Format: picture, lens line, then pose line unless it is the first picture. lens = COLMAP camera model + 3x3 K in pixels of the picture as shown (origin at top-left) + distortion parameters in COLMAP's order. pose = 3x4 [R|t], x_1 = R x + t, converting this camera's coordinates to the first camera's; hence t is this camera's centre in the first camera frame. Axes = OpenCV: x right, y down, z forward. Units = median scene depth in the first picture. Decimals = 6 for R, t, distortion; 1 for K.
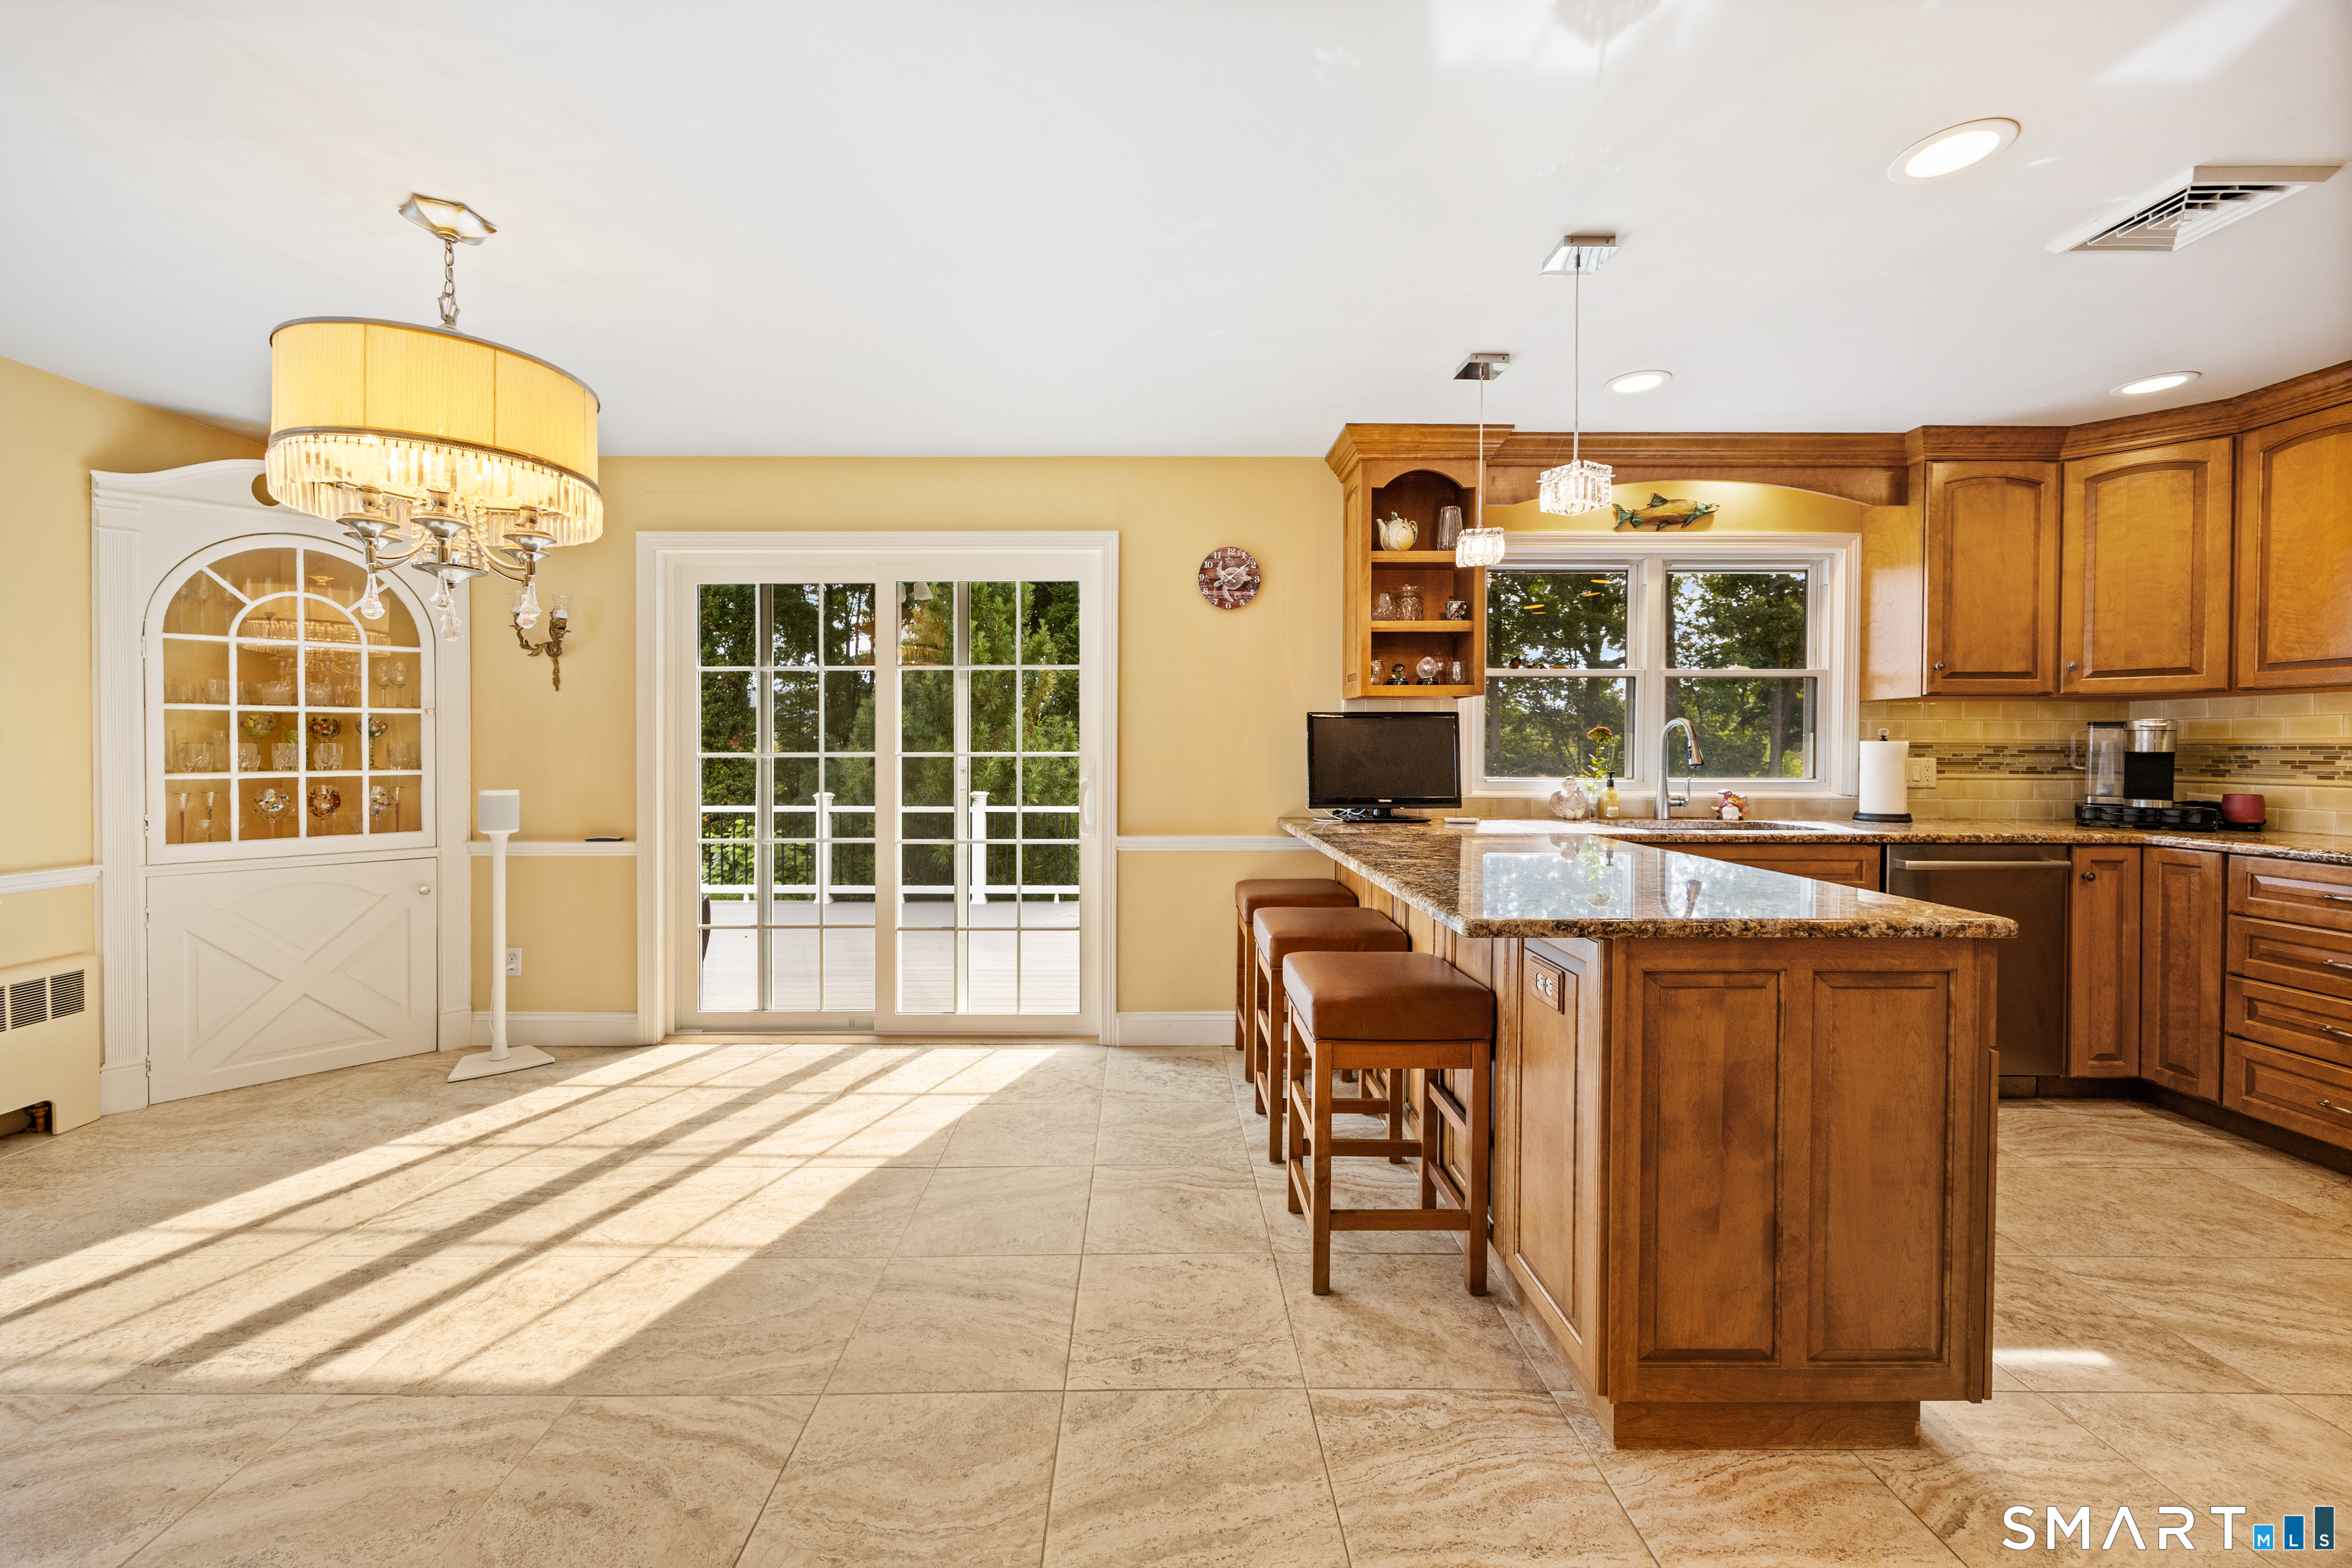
lens RADIAL K [[912.9, 0, 1144.0], [0, 912.9, 763.7], [0, 0, 1]] dist [-0.001046, 0.000981]
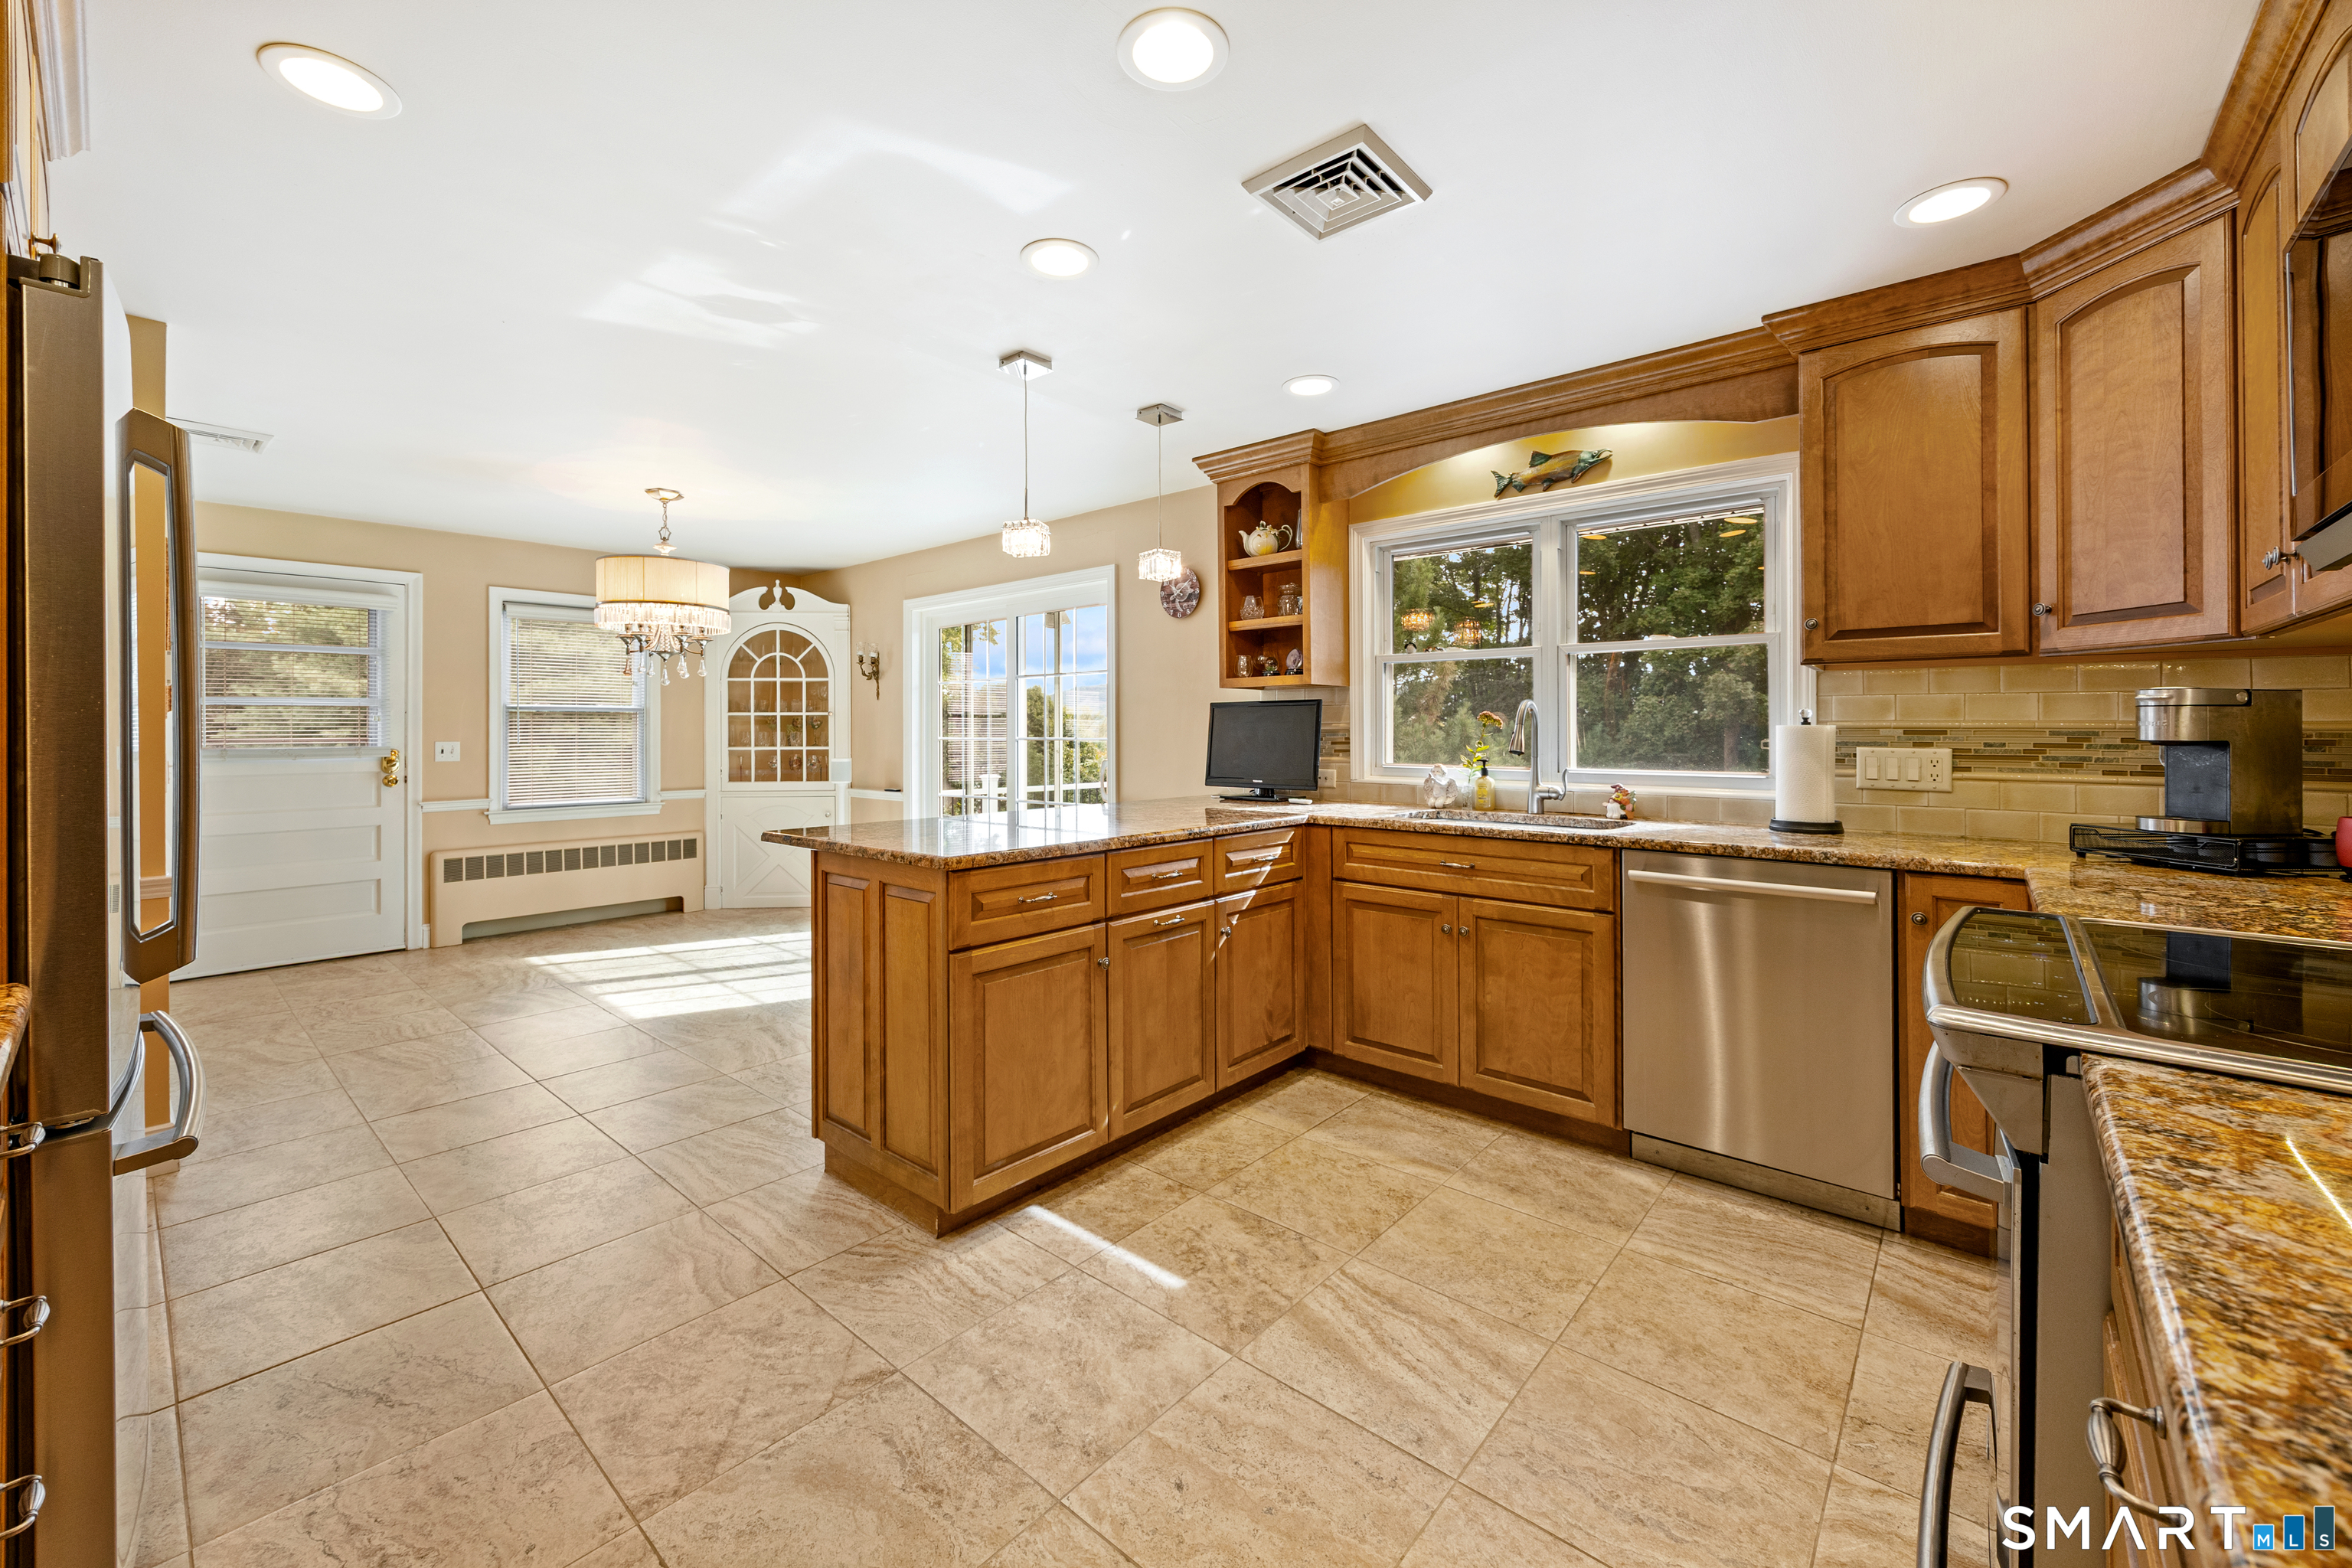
lens RADIAL K [[946.2, 0, 1173.8], [0, 946.2, 738.4], [0, 0, 1]] dist [0.003808, -0.001582]
pose [[0.748192, 0.002895, -0.663476, 1.030757], [-0.011580, 0.999895, -0.008696, -0.000688], [0.663382, 0.014189, 0.748147, 0.076530]]
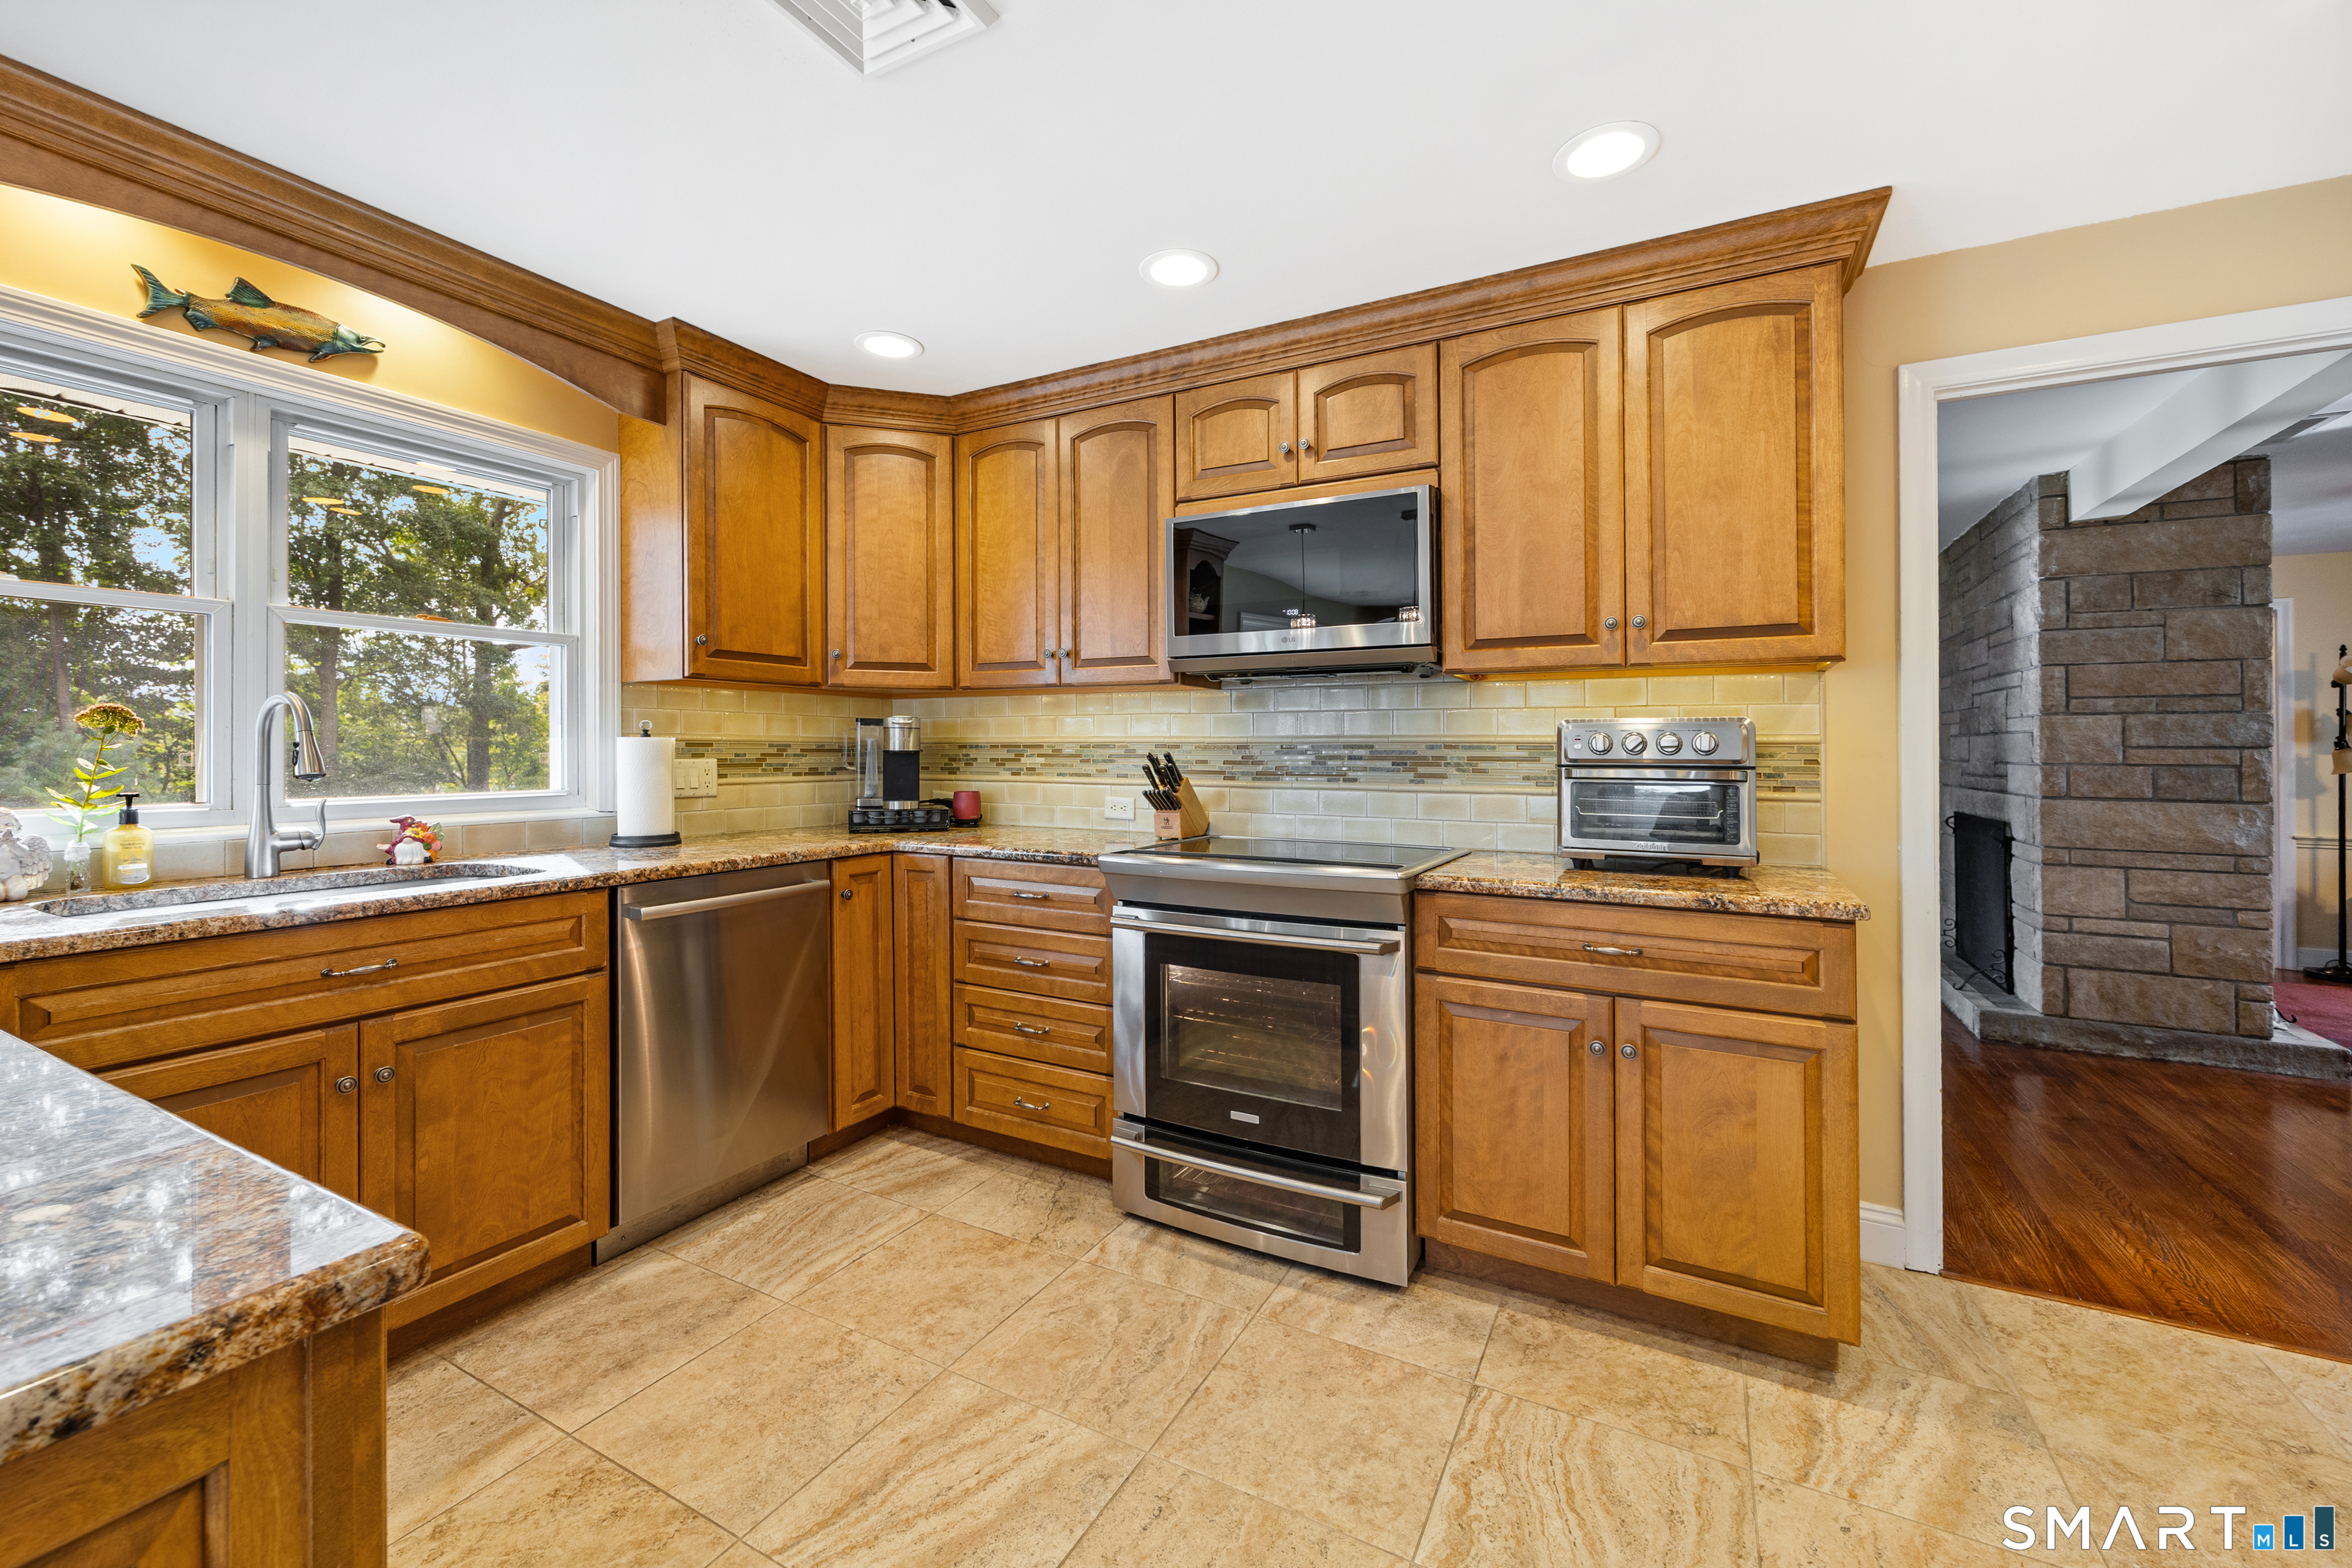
lens RADIAL K [[946.2, 0, 1171.5], [0, 946.2, 747.0], [0, 0, 1]] dist [0.003808, -0.001582]
pose [[0.481571, -0.000240, 0.876407, 0.373296], [0.018585, 0.999778, -0.009938, -0.001494], [-0.876210, 0.021074, 0.481469, 0.277834]]
